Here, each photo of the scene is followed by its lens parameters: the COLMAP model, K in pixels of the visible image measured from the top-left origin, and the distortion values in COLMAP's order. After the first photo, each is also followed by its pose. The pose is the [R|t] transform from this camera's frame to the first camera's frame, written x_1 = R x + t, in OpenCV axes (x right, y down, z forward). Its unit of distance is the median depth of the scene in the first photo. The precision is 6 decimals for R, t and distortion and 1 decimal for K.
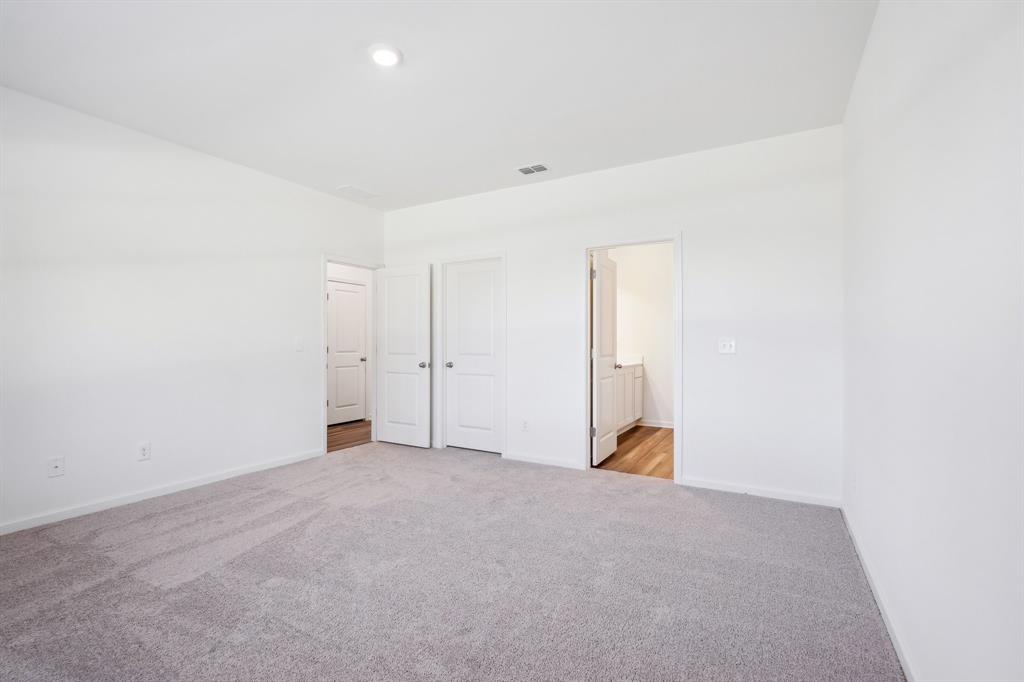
lens RADIAL K [[466.9, 0, 512.0], [0, 466.9, 341.0], [0, 0, 1]] dist [-0.003117, -0.000142]
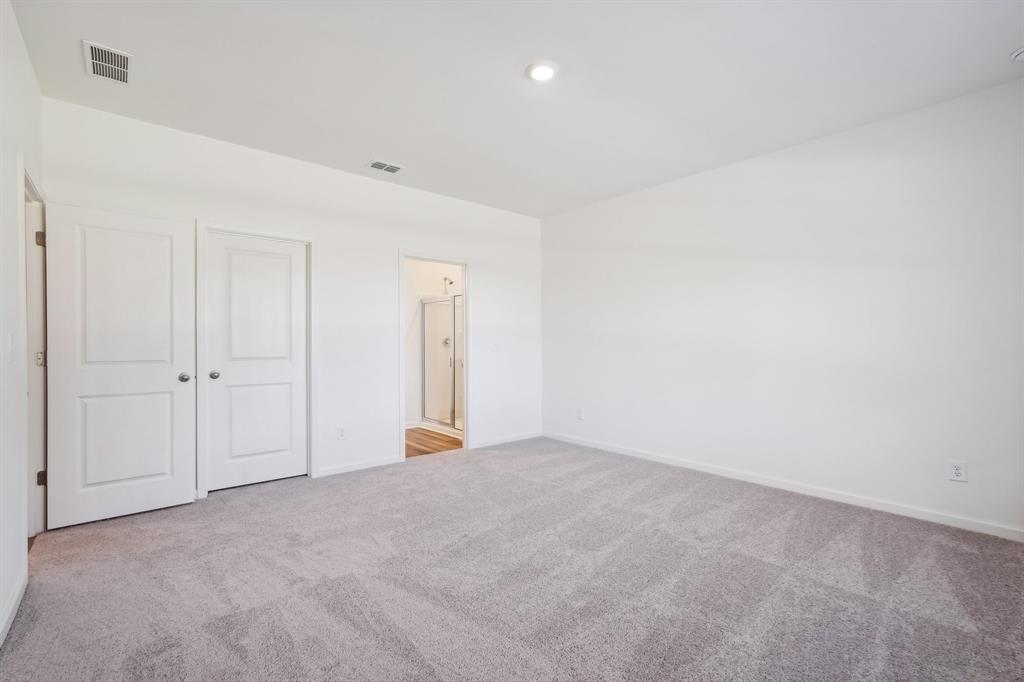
lens RADIAL K [[437.0, 0, 512.0], [0, 437.0, 341.0], [0, 0, 1]] dist [-0.000634, -0.000002]
pose [[0.339903, 0.003151, 0.940455, -0.738134], [-0.004851, 0.999987, -0.001598, -0.001332], [-0.940448, -0.004019, 0.339914, 0.440800]]
